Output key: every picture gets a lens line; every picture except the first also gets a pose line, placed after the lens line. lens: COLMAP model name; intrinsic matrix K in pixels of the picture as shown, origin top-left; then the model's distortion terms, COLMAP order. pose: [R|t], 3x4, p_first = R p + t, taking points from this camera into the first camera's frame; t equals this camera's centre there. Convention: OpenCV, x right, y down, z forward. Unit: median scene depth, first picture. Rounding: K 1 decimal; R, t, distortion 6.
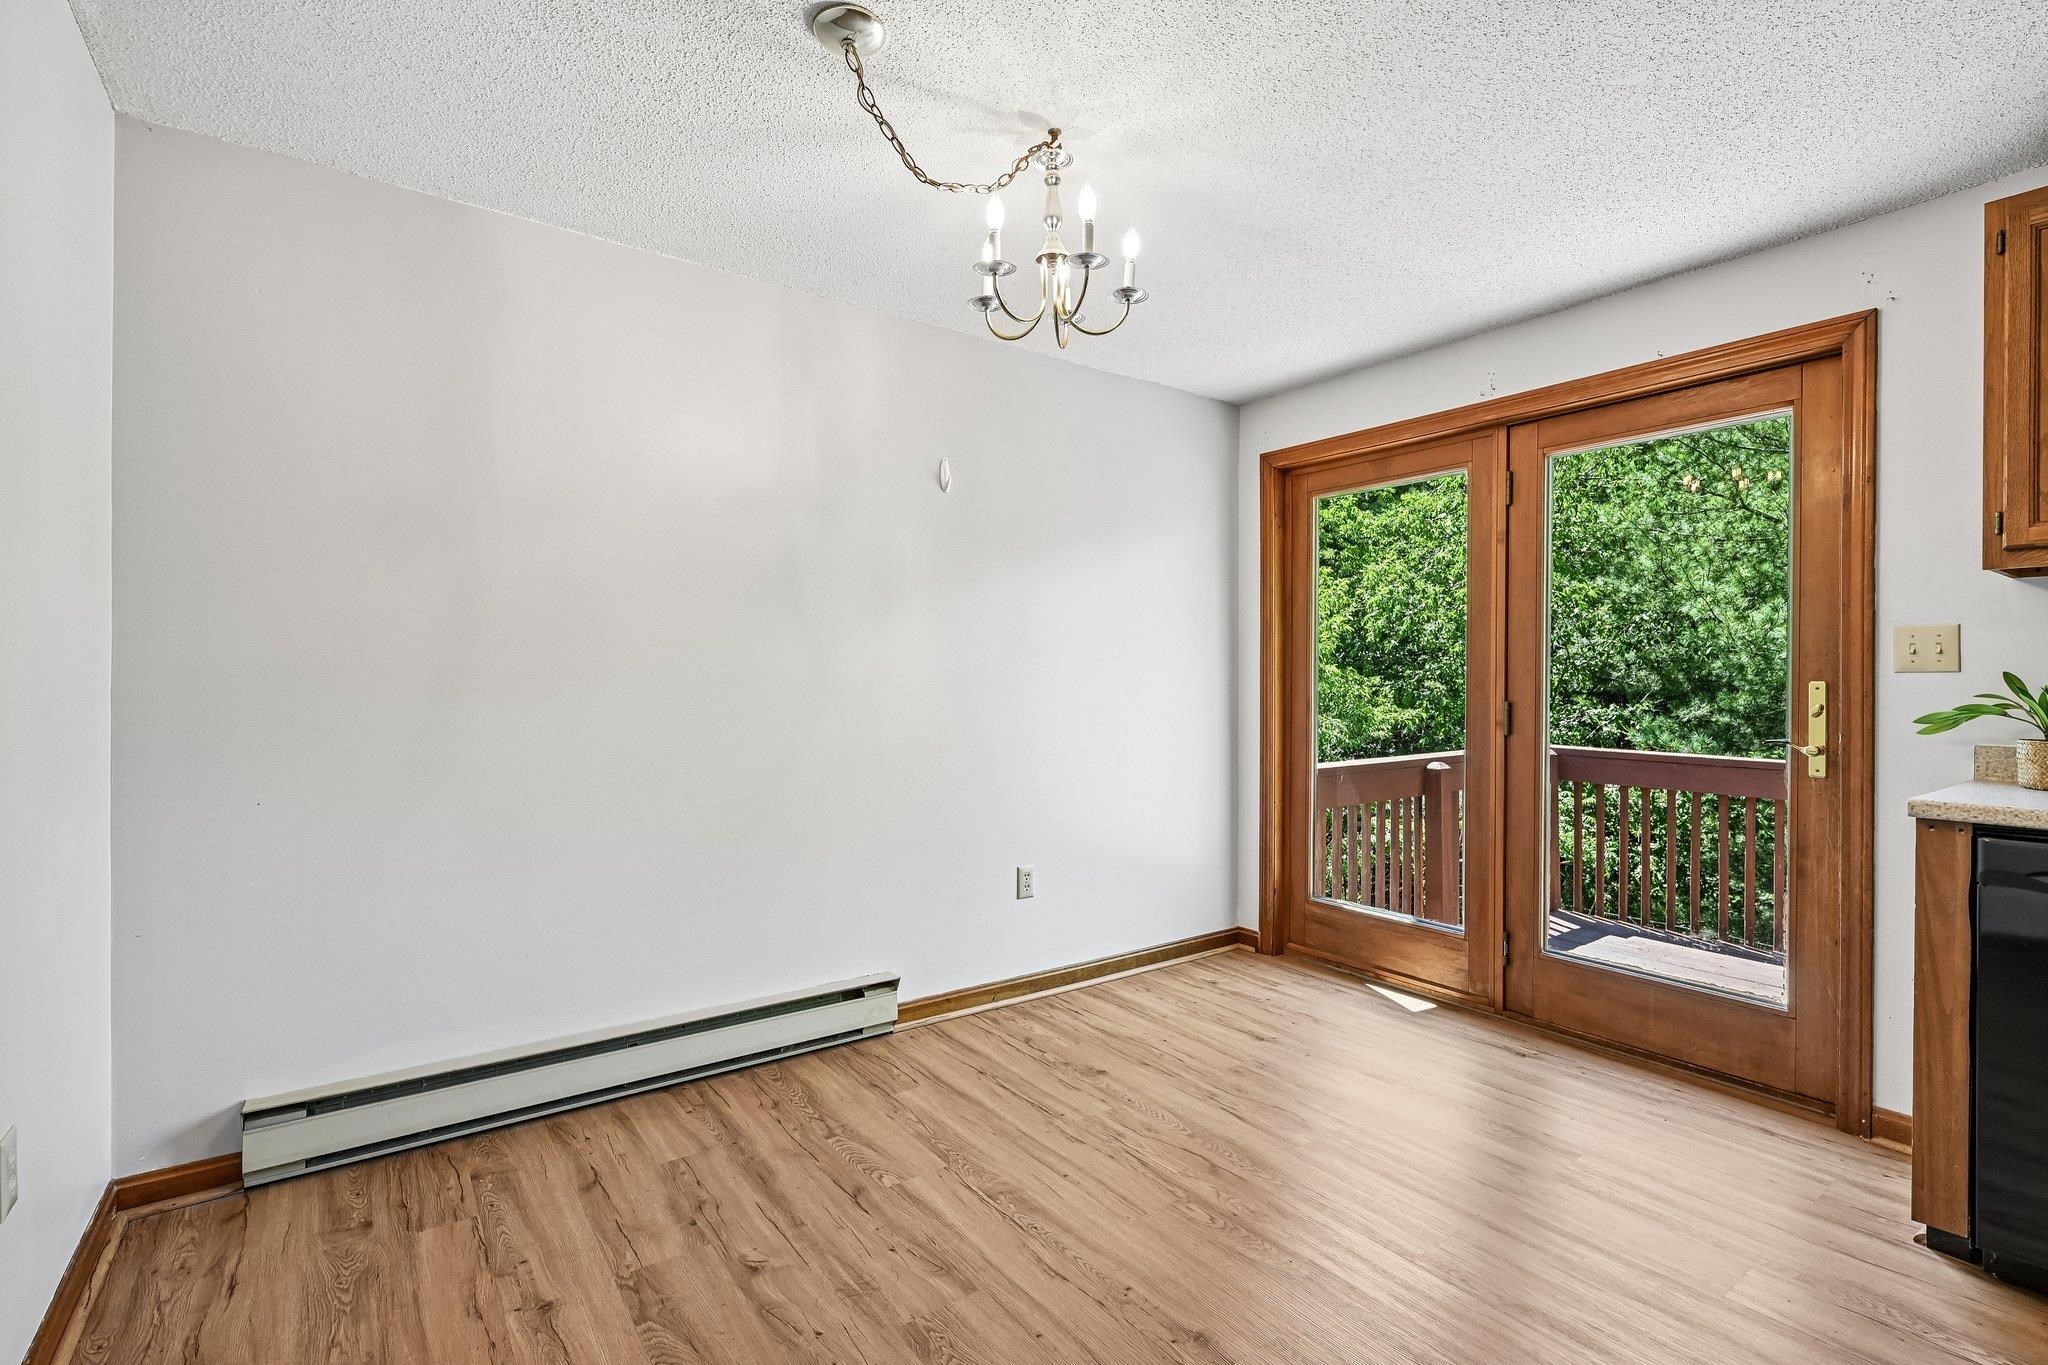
lens RADIAL K [[921.9, 0, 1024.8], [0, 921.9, 684.3], [0, 0, 1]] dist [-0.002615, -0.000896]
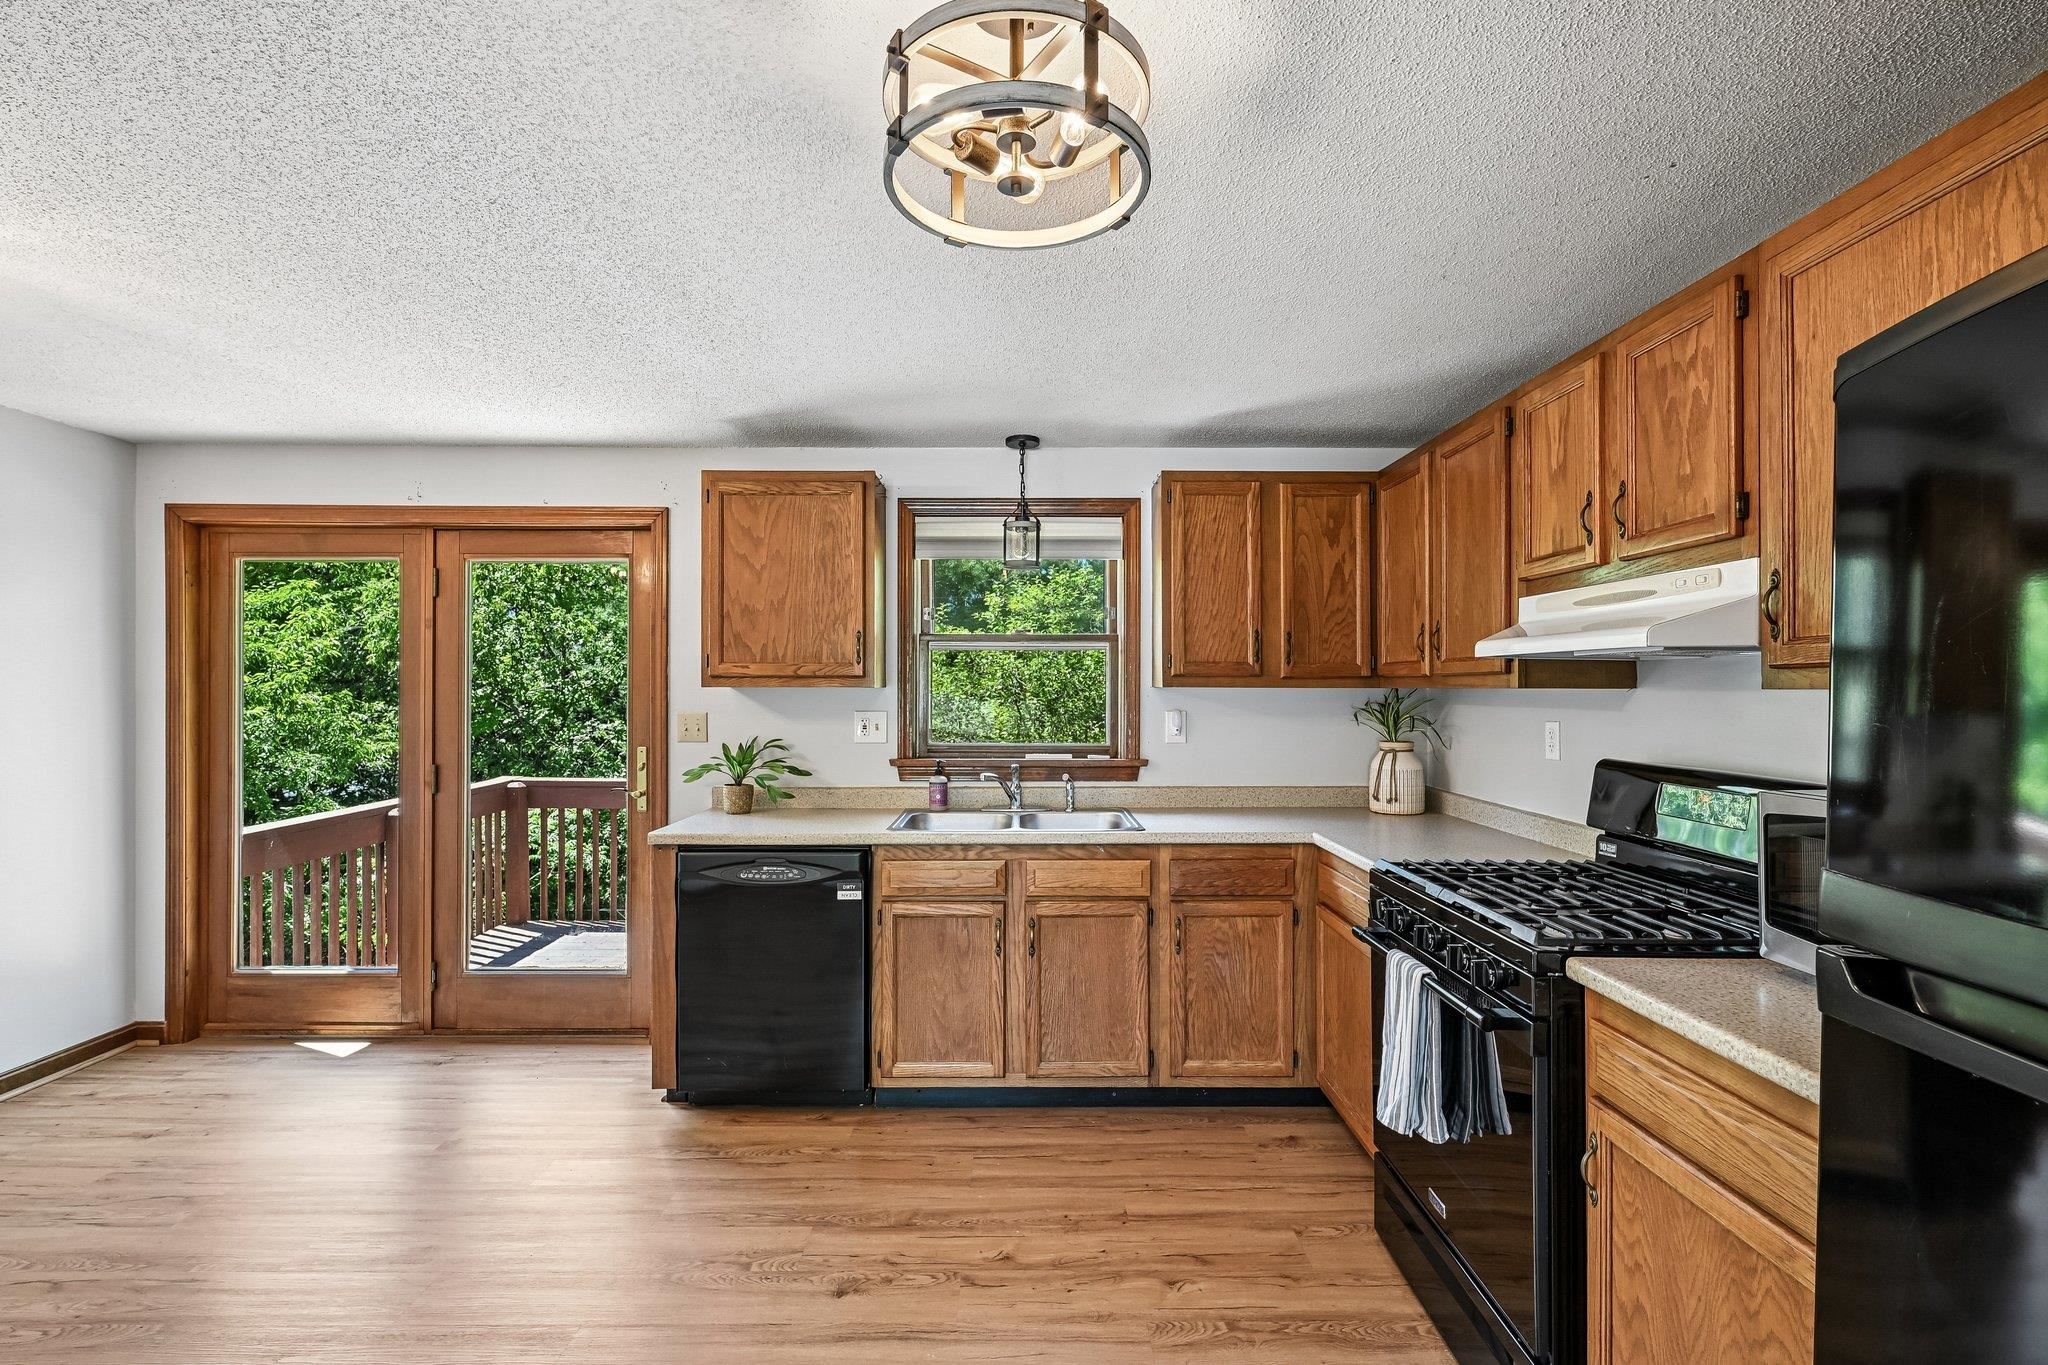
lens RADIAL K [[921.9, 0, 1024.8], [0, 921.9, 684.3], [0, 0, 1]] dist [-0.002615, -0.000896]
pose [[0.581352, -0.001690, 0.813651, 0.007991], [0.004841, 0.999987, -0.001382, -0.076766], [-0.813638, 0.004743, 0.581353, -0.286263]]
